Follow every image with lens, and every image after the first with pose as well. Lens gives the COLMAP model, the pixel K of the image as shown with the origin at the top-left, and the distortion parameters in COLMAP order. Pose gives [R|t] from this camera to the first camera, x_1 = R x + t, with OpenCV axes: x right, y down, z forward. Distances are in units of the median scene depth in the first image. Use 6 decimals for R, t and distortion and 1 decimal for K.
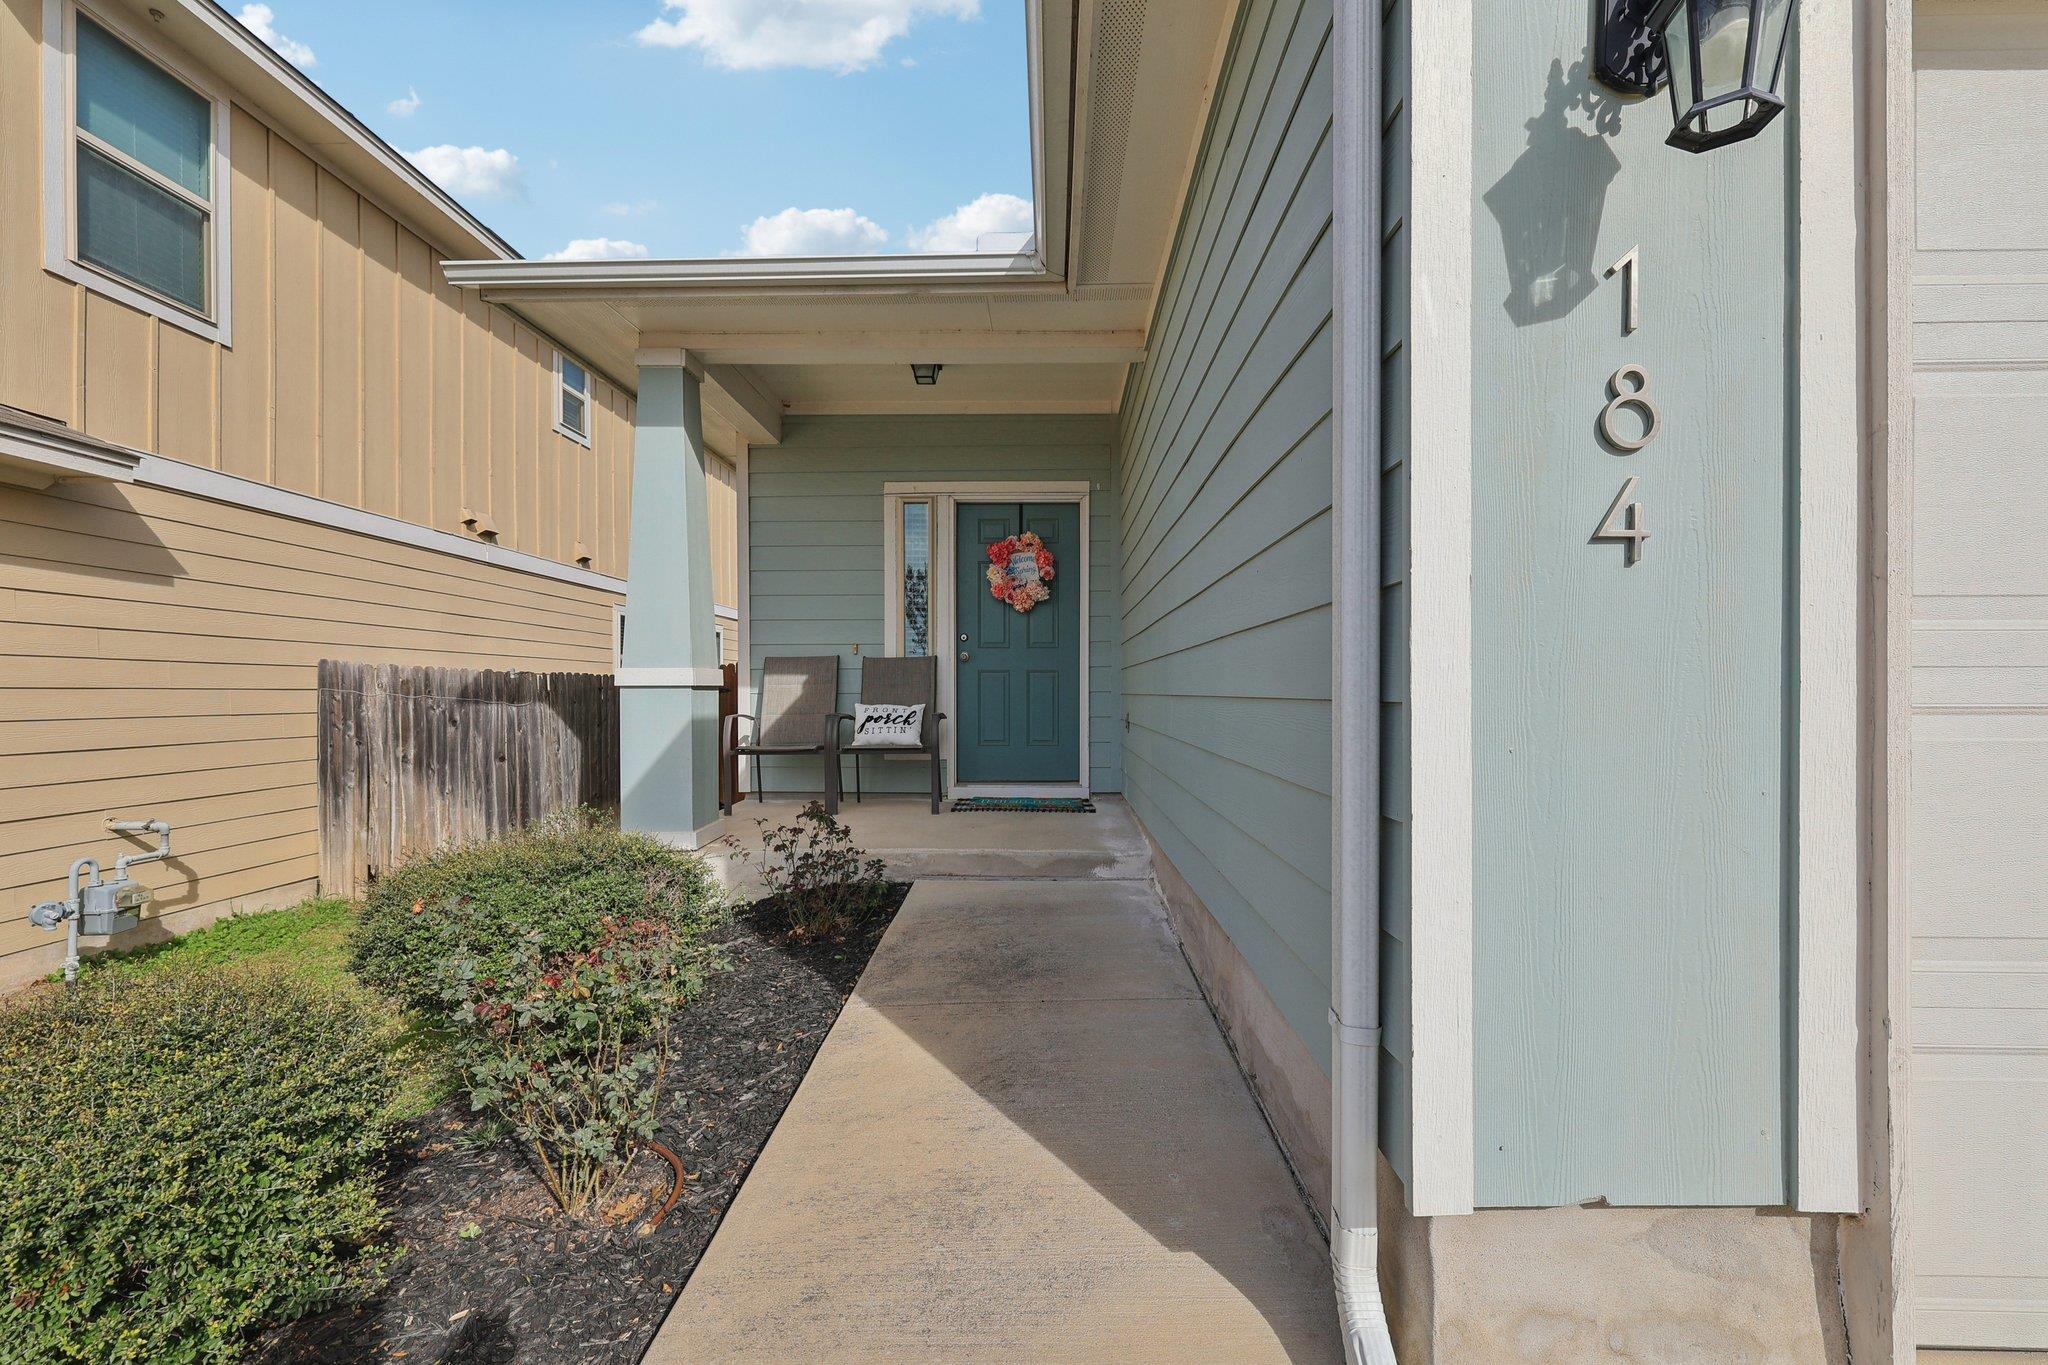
lens RADIAL K [[865.7, 0, 1024.0], [0, 865.7, 682.5], [0, 0, 1]] dist [0.000640, 0.000257]
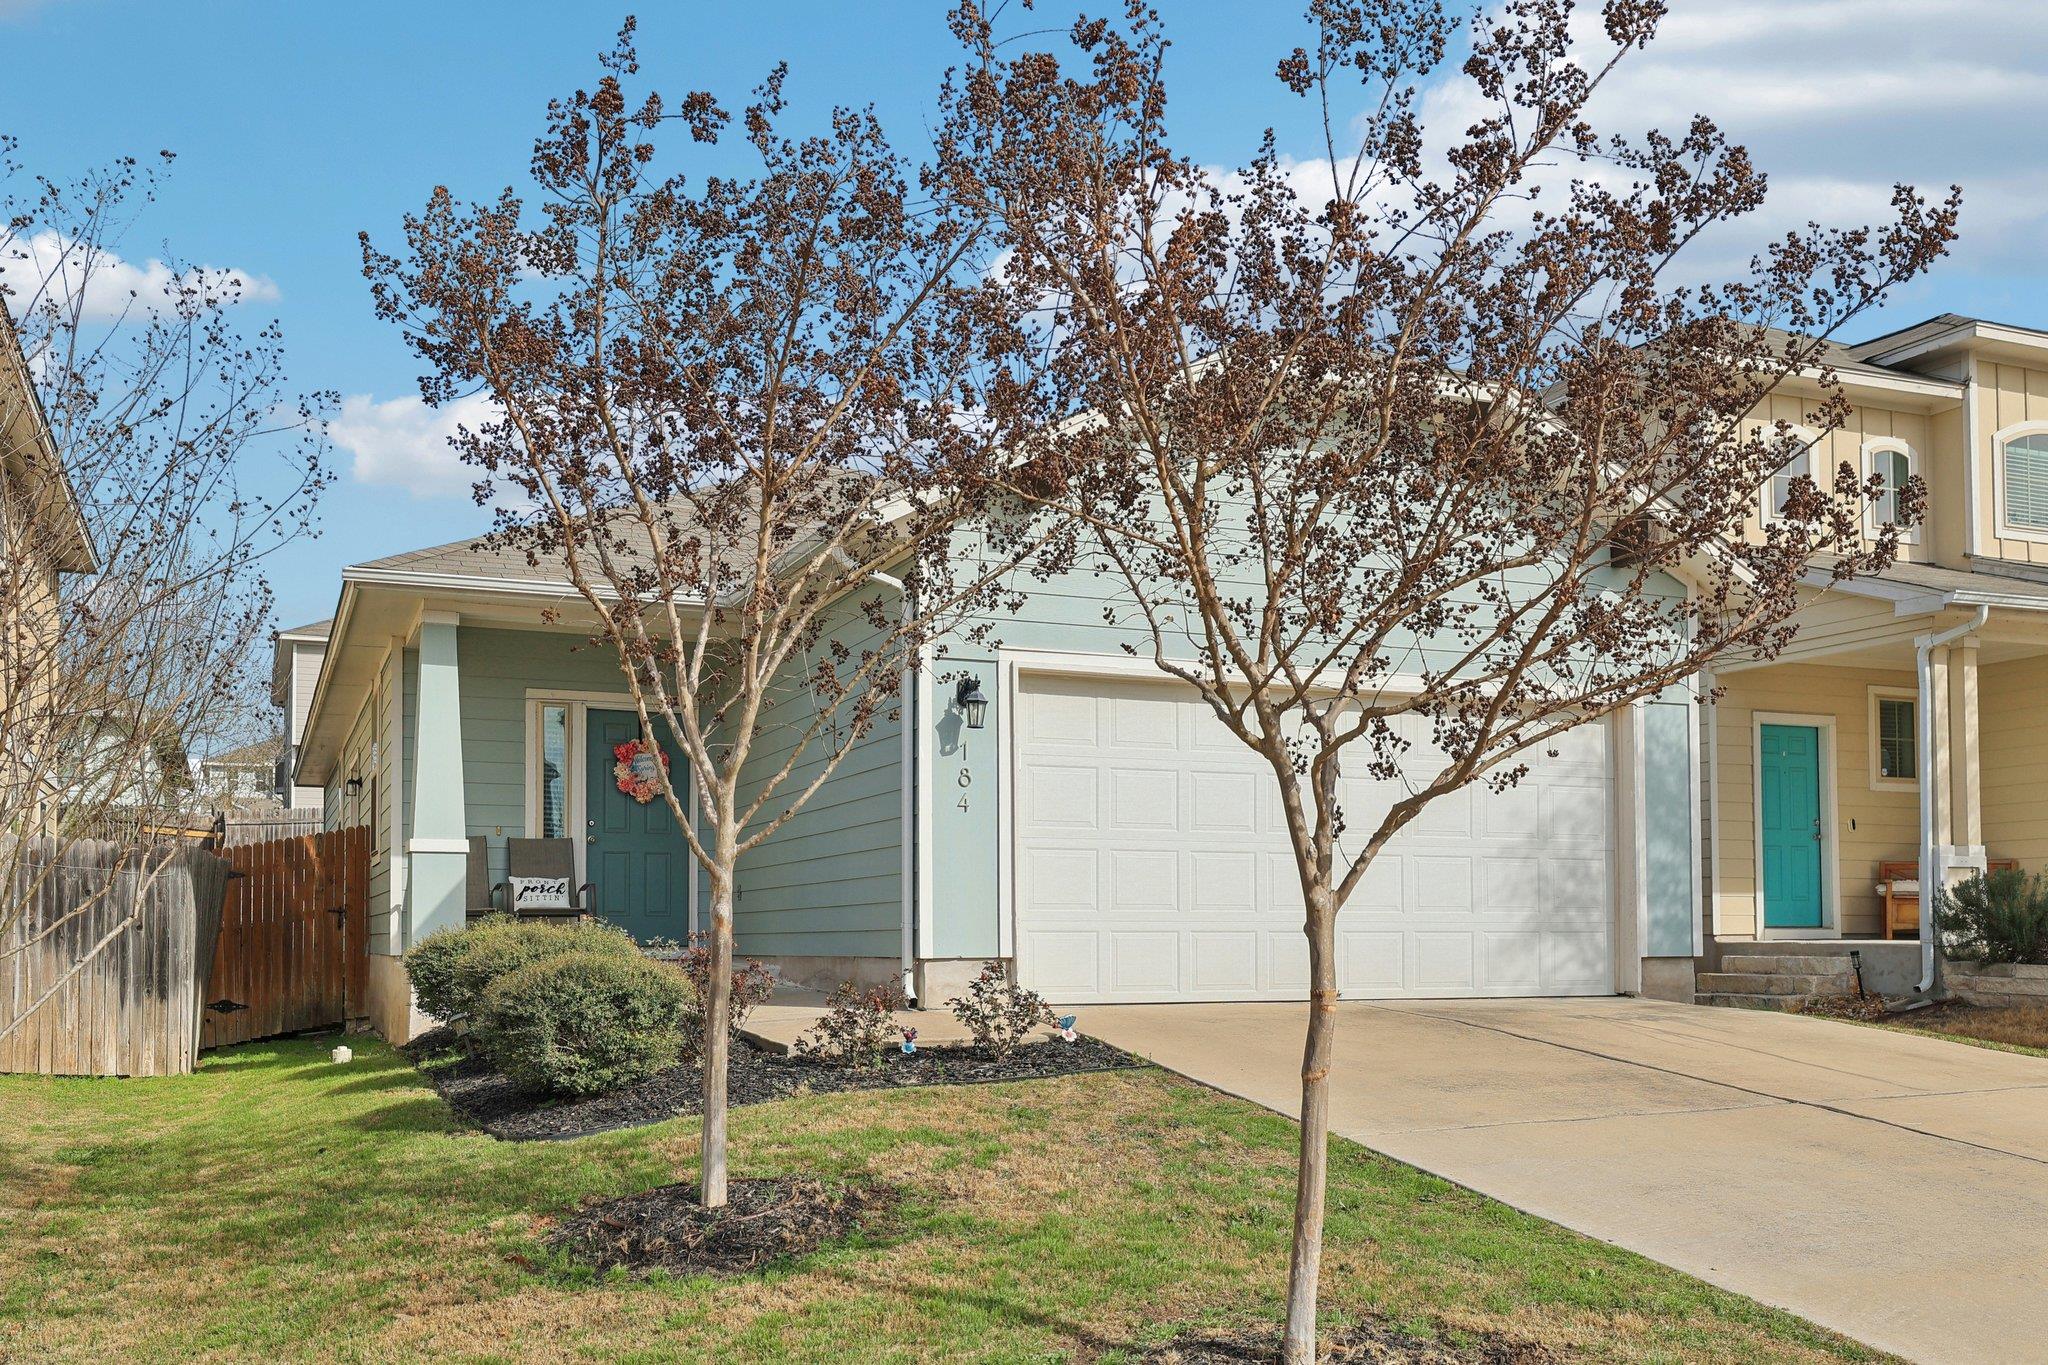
lens RADIAL K [[1798.6, 0, 1024.0], [0, 1798.6, 682.5], [0, 0, 1]] dist [-0.134534, -0.001881]
pose [[0.905195, 0.051822, 0.421825, -0.577344], [0.004905, 0.991198, -0.132296, 0.083096], [-0.424968, 0.121823, 0.896973, -1.464263]]
